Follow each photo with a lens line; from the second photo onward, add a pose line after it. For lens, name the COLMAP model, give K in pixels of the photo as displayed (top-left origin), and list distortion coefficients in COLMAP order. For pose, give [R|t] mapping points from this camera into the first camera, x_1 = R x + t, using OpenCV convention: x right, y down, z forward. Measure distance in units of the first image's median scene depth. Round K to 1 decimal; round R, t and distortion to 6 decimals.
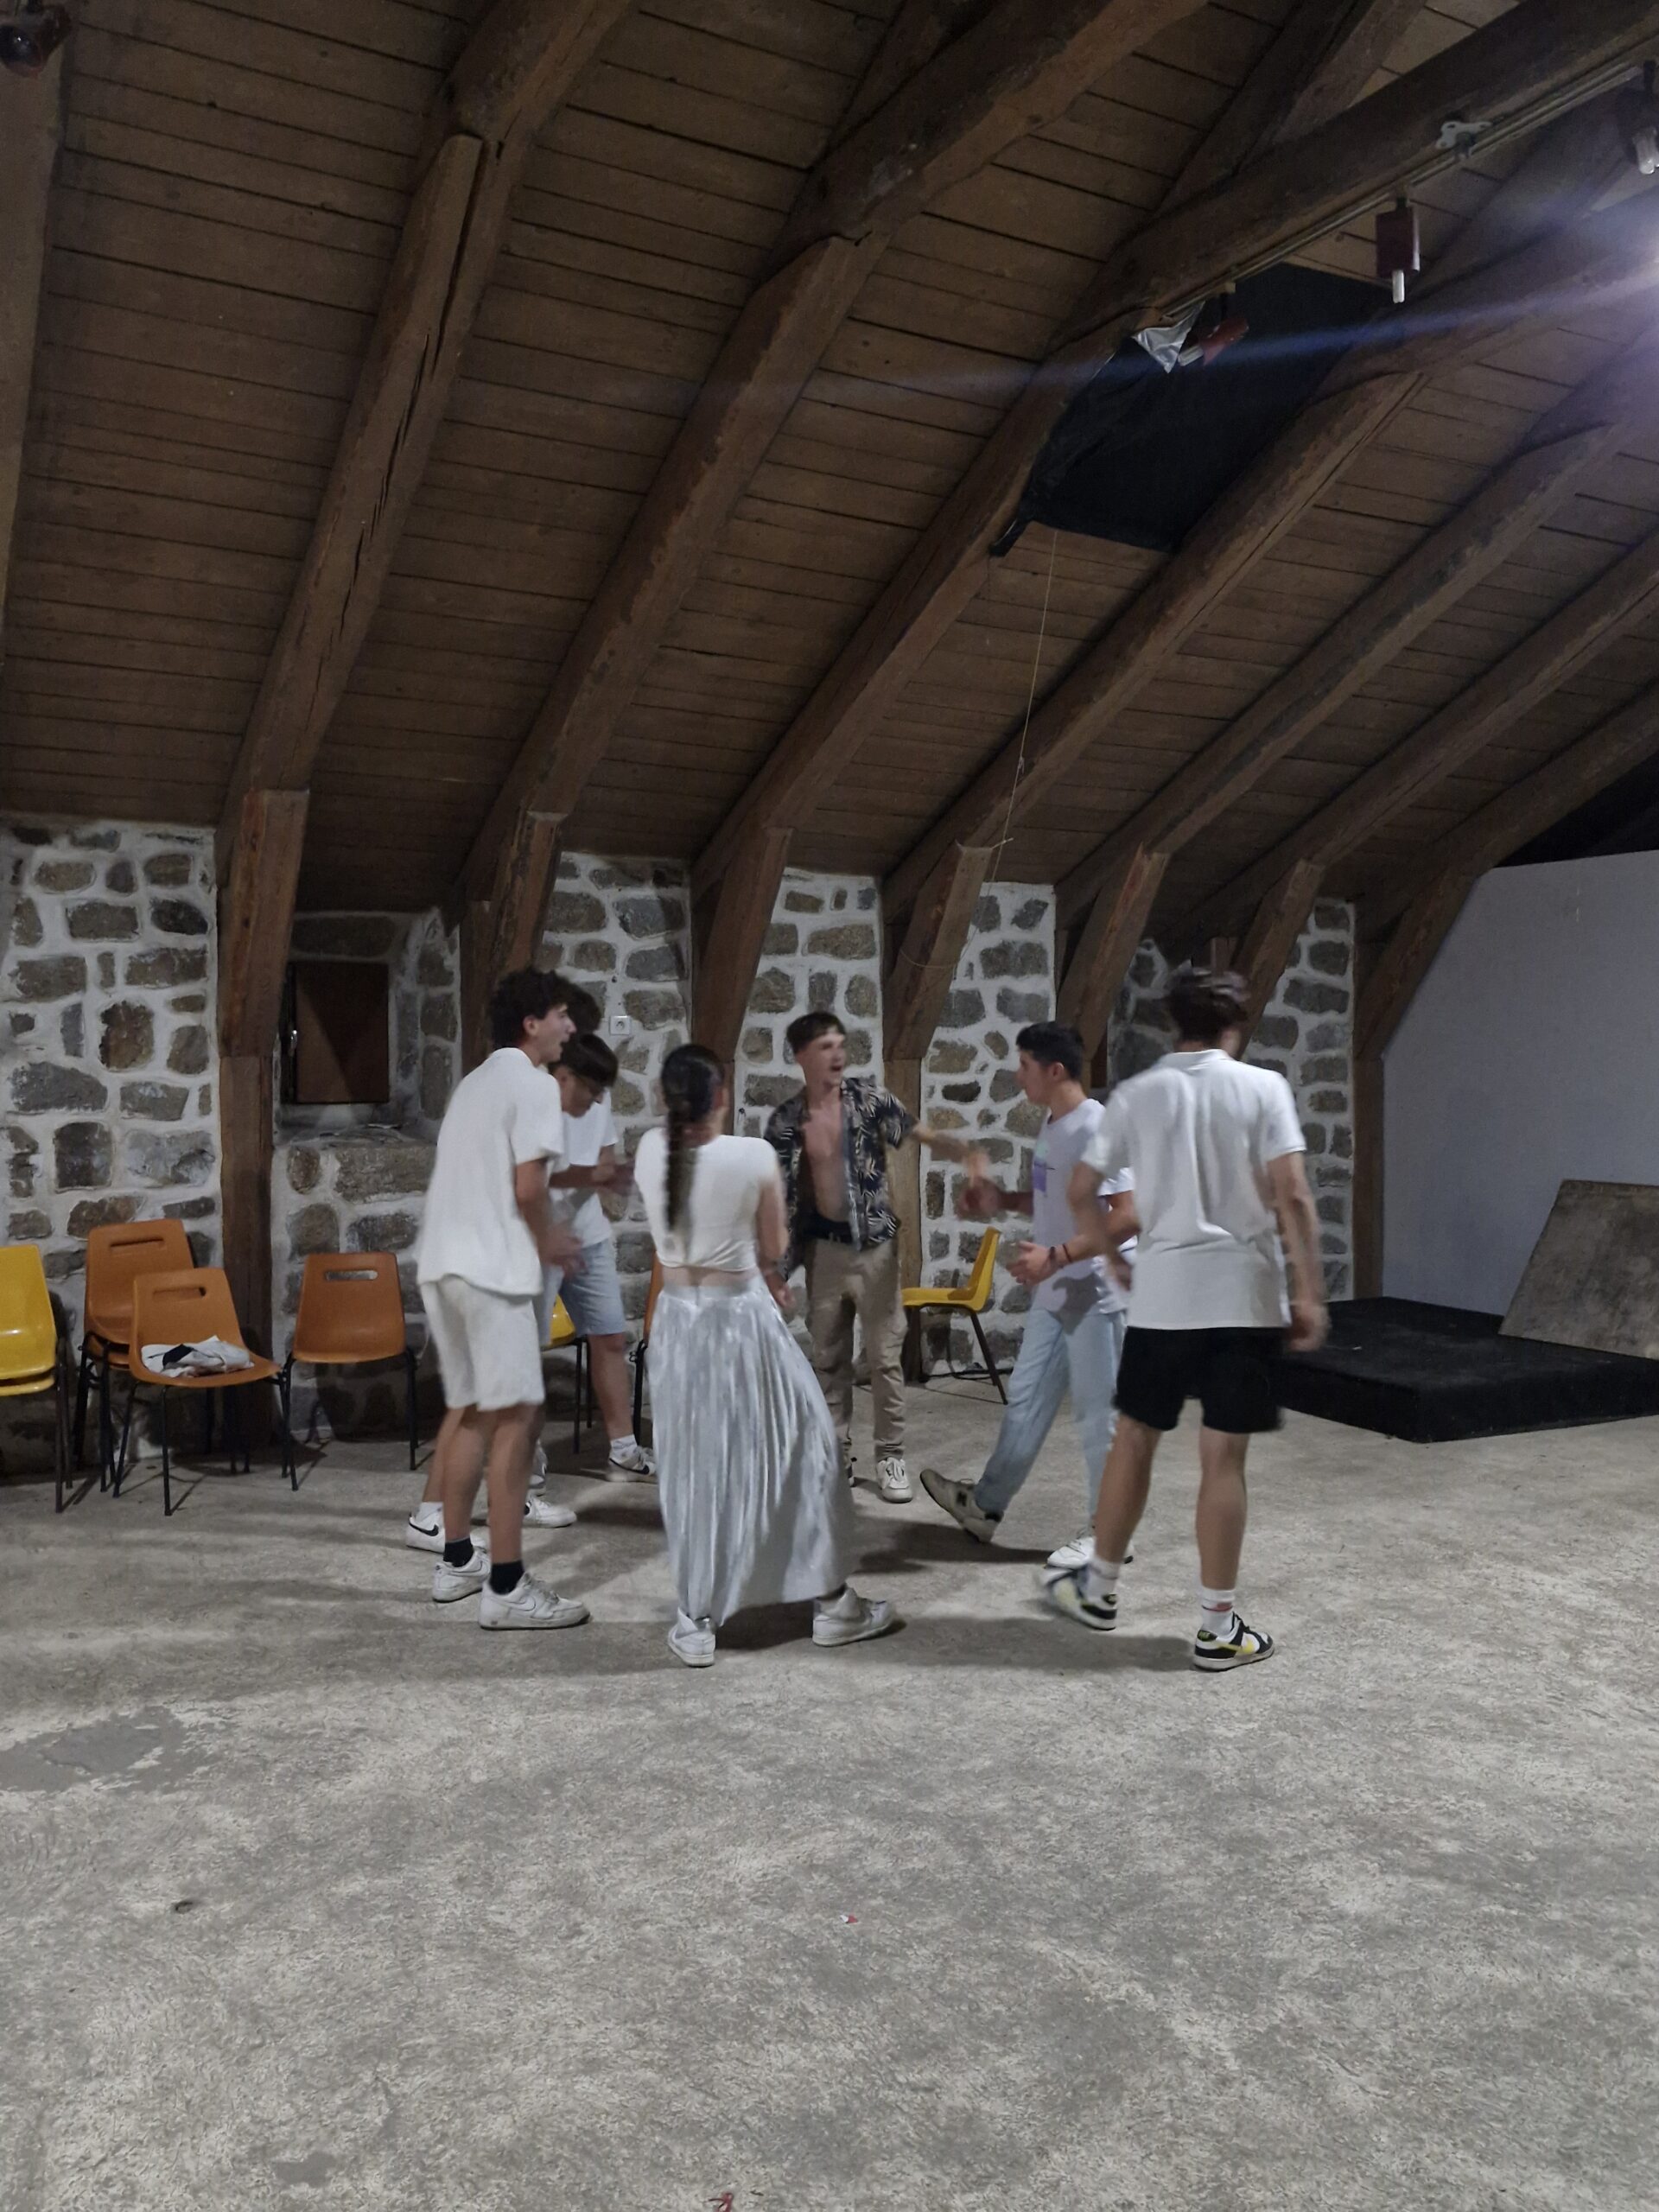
lens RADIAL K [[1767.0, 0, 869.0], [0, 1767.0, 1102.8], [0, 0, 1]] dist [0.145835, -0.171858]
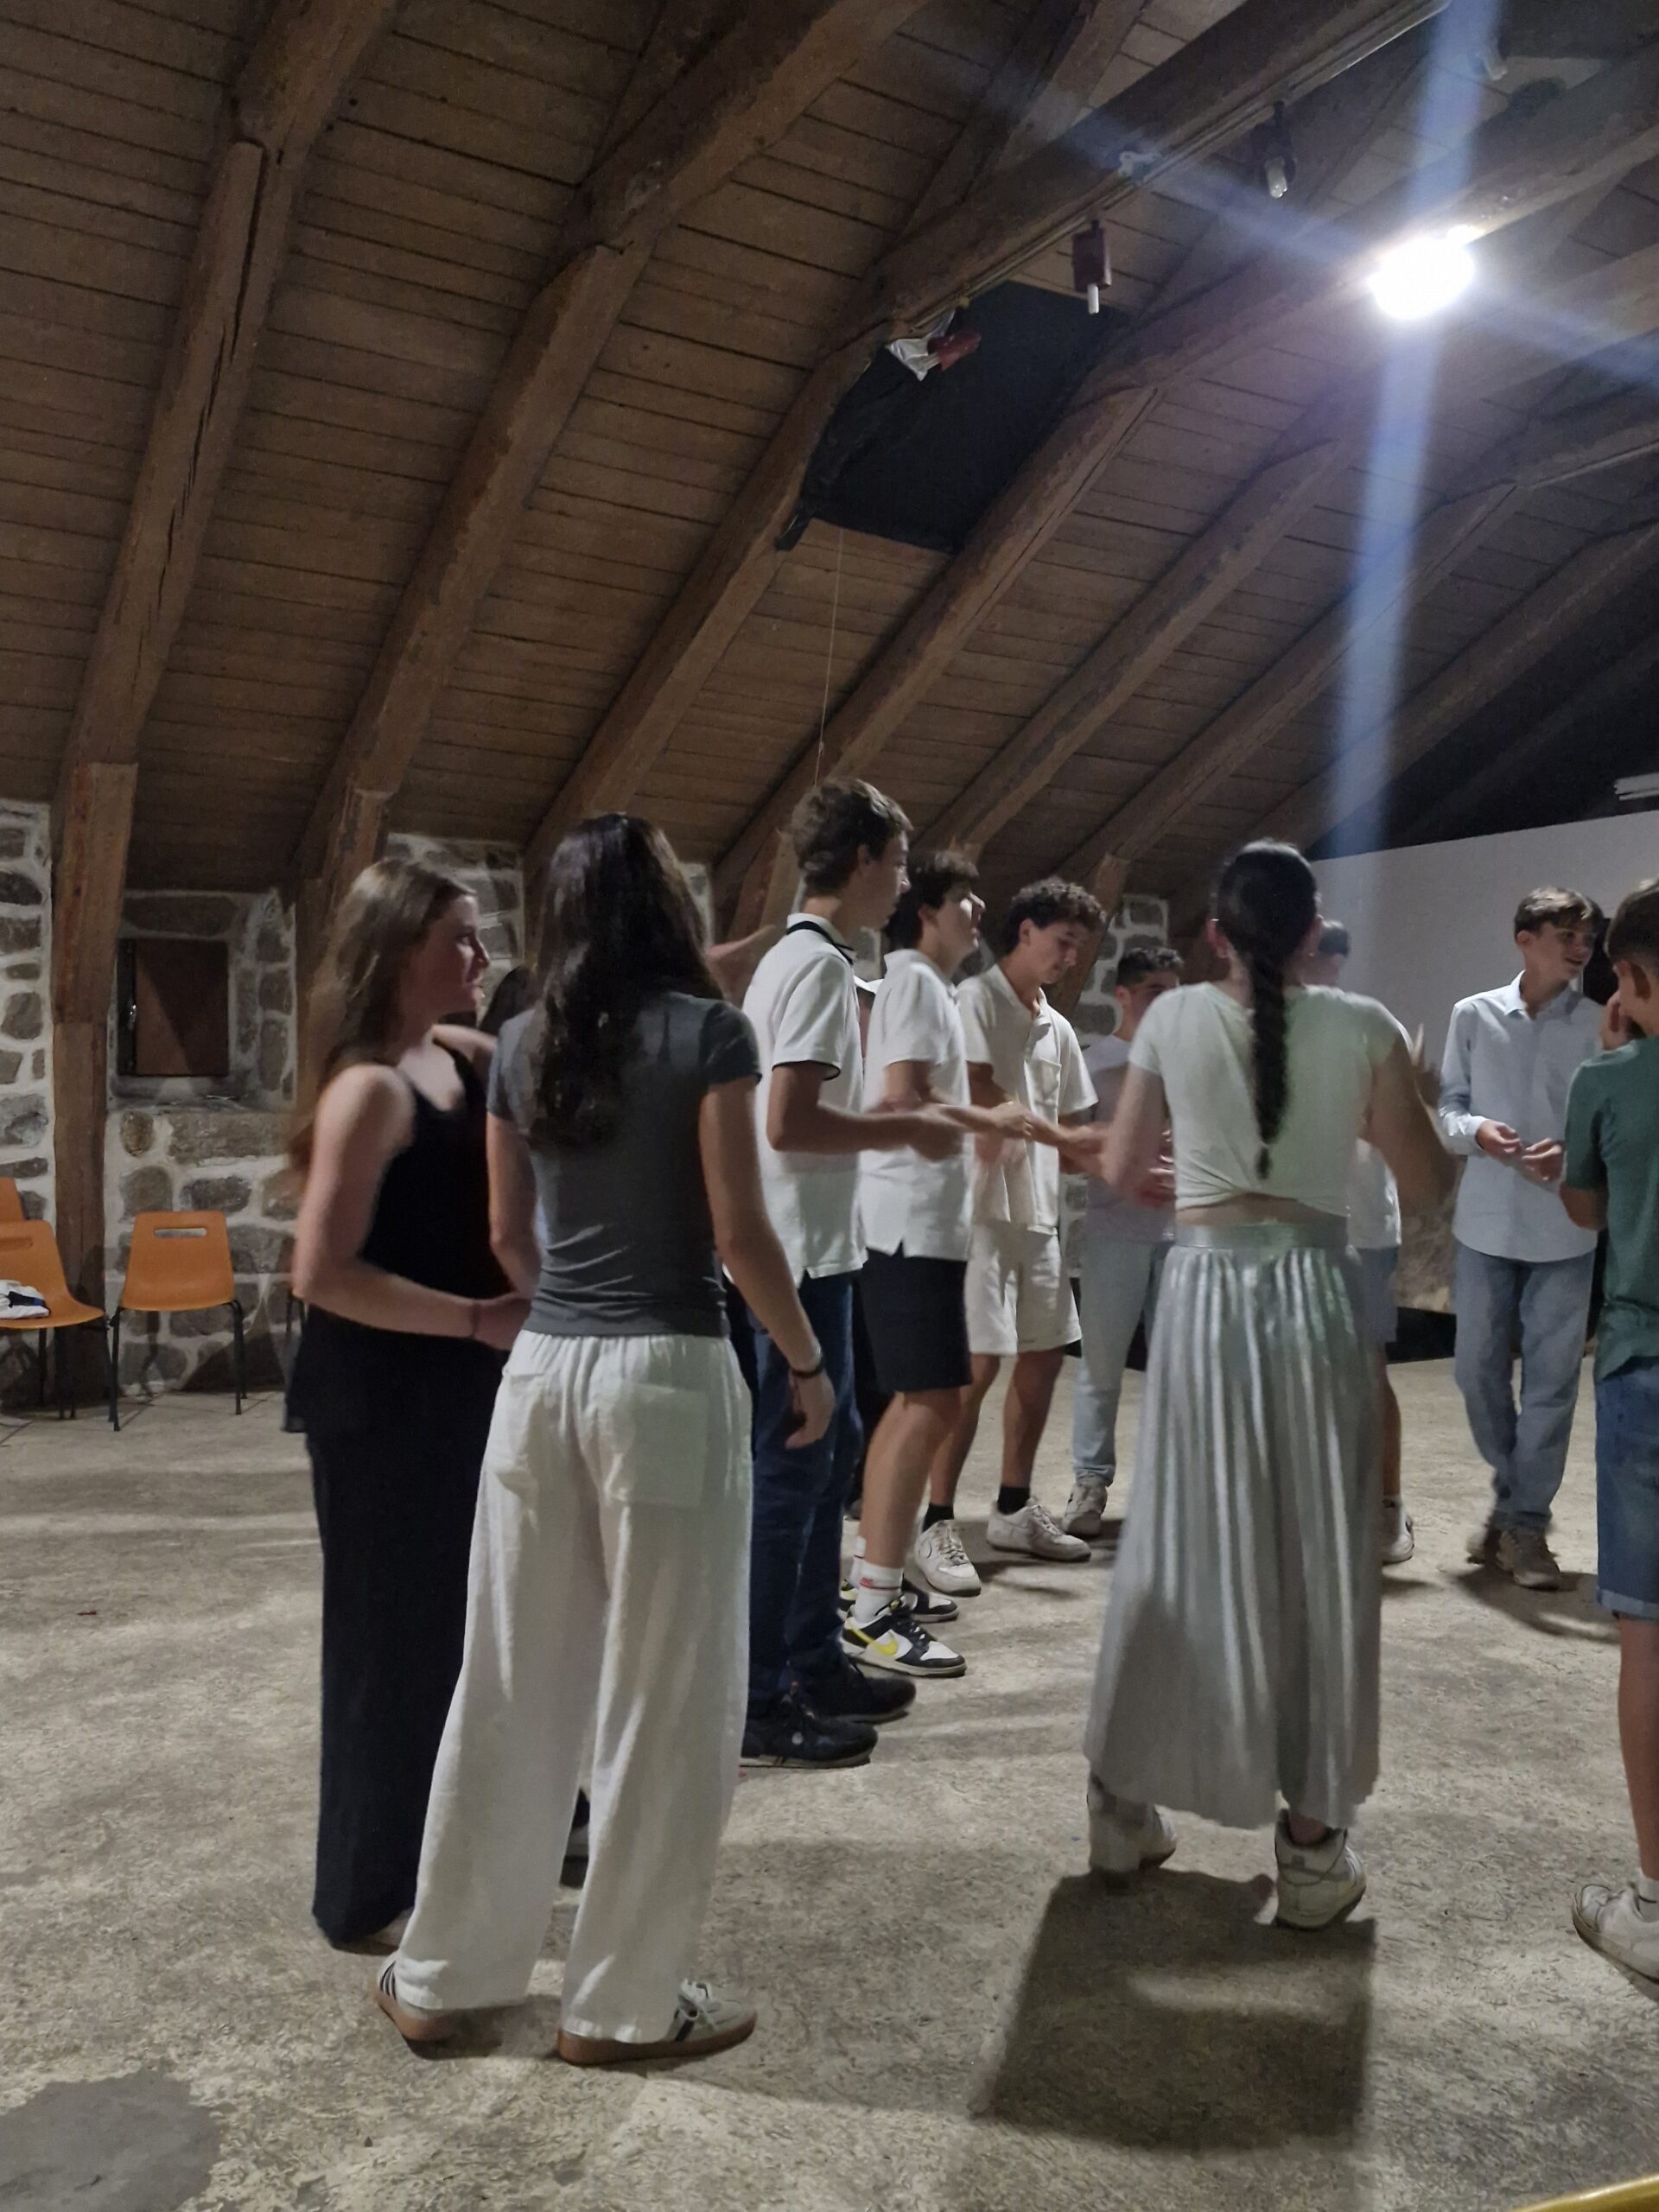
lens RADIAL K [[1767.0, 0, 869.0], [0, 1767.0, 1102.8], [0, 0, 1]] dist [0.145835, -0.171858]
pose [[0.999009, -0.002664, 0.044419, 0.068989], [0.003806, 0.999664, -0.025640, 0.053261], [-0.044336, 0.025784, 0.998684, -0.070526]]
